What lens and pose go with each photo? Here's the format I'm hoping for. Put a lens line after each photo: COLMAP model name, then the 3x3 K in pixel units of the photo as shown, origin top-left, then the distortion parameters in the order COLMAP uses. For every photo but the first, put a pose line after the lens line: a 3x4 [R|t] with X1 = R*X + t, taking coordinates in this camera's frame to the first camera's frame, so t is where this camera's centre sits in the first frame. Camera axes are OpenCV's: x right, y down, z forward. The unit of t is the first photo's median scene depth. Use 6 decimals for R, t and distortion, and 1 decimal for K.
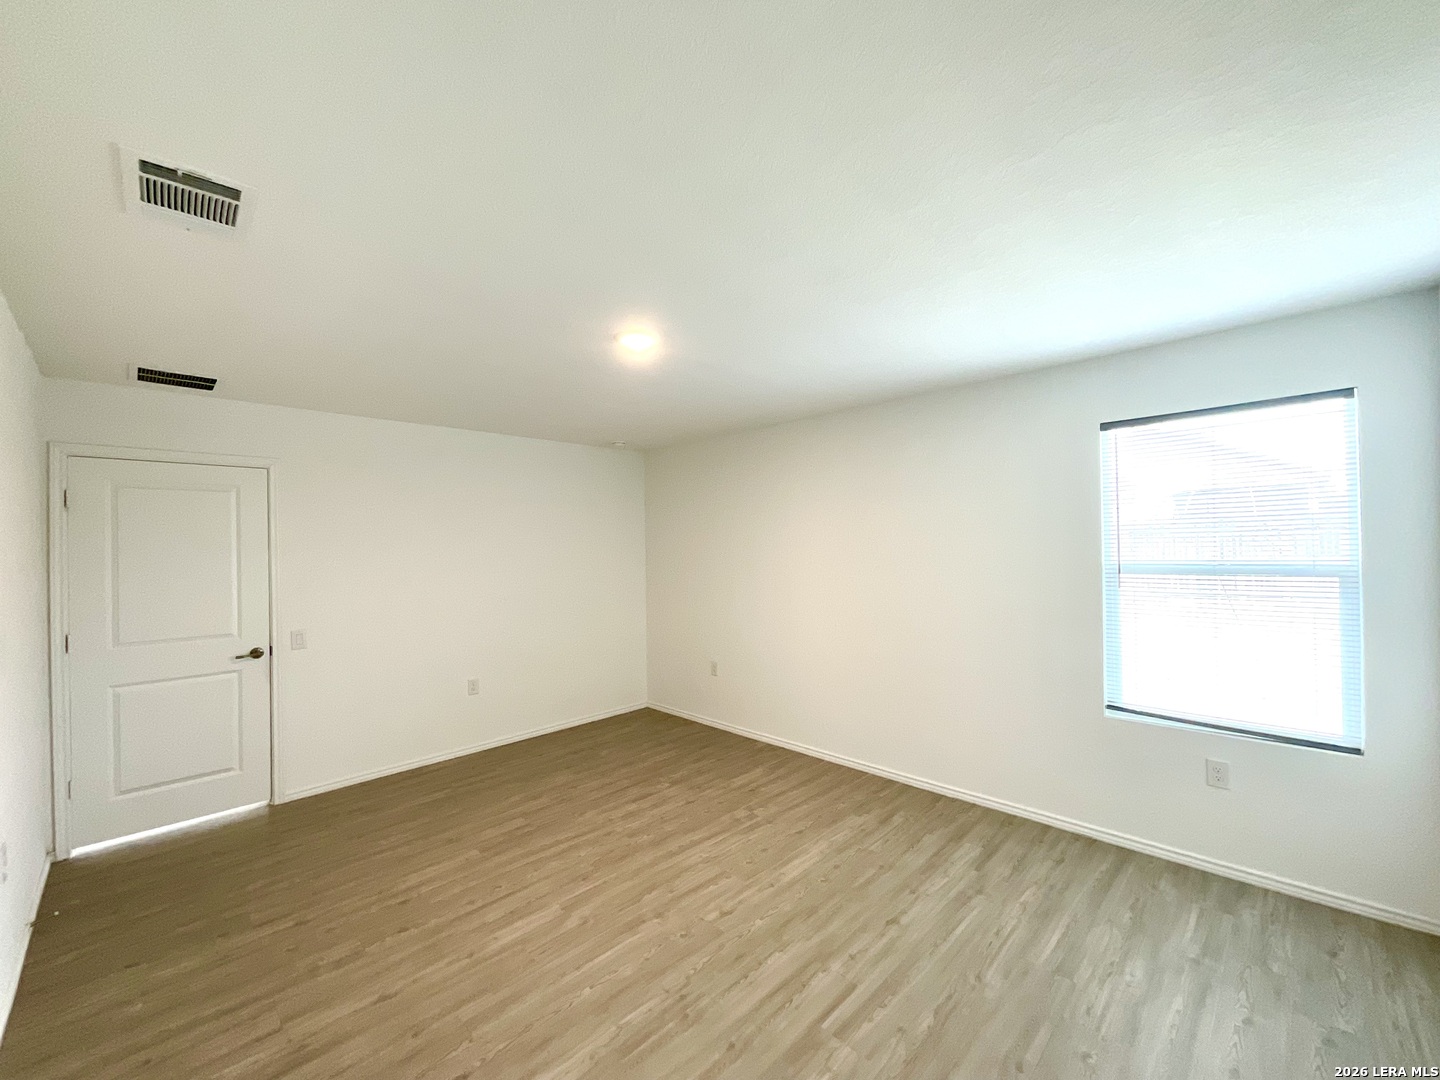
lens RADIAL K [[581.4, 0, 724.5], [0, 581.4, 545.9], [0, 0, 1]] dist [0.000471, -0.002003]
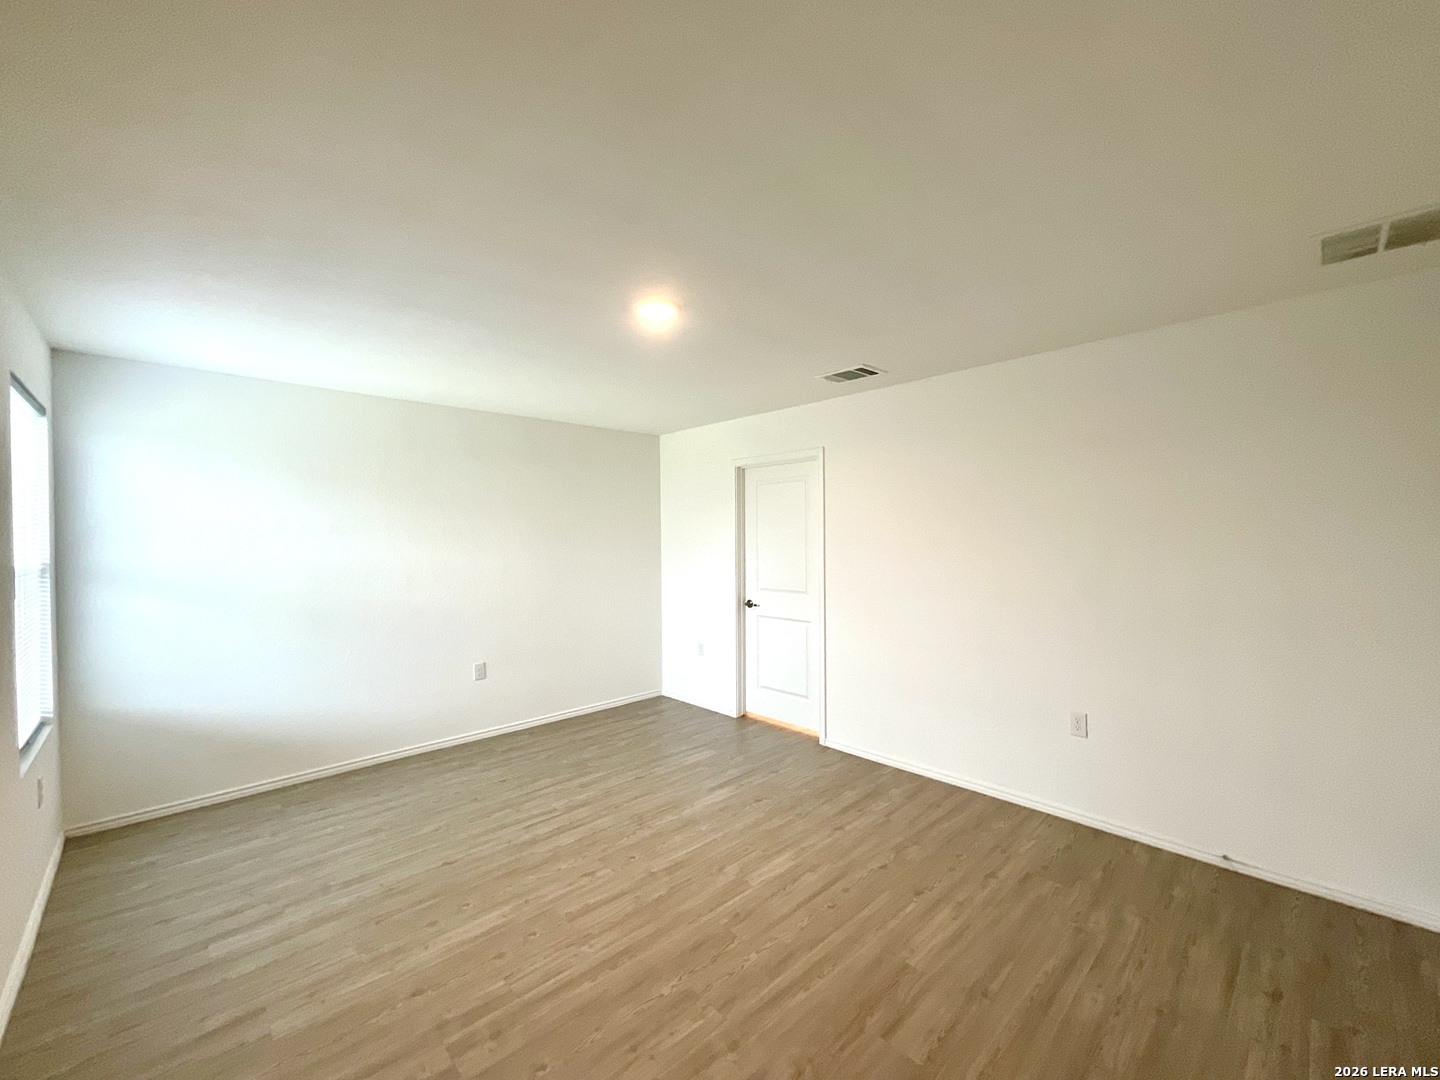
lens RADIAL K [[581.4, 0, 727.1], [0, 581.4, 537.6], [0, 0, 1]] dist [0.000471, -0.002003]
pose [[-0.999434, 0.026048, 0.021266, -0.289609], [0.025944, 0.999650, -0.005156, 0.029147], [-0.021393, -0.004601, -0.999761, 2.071911]]
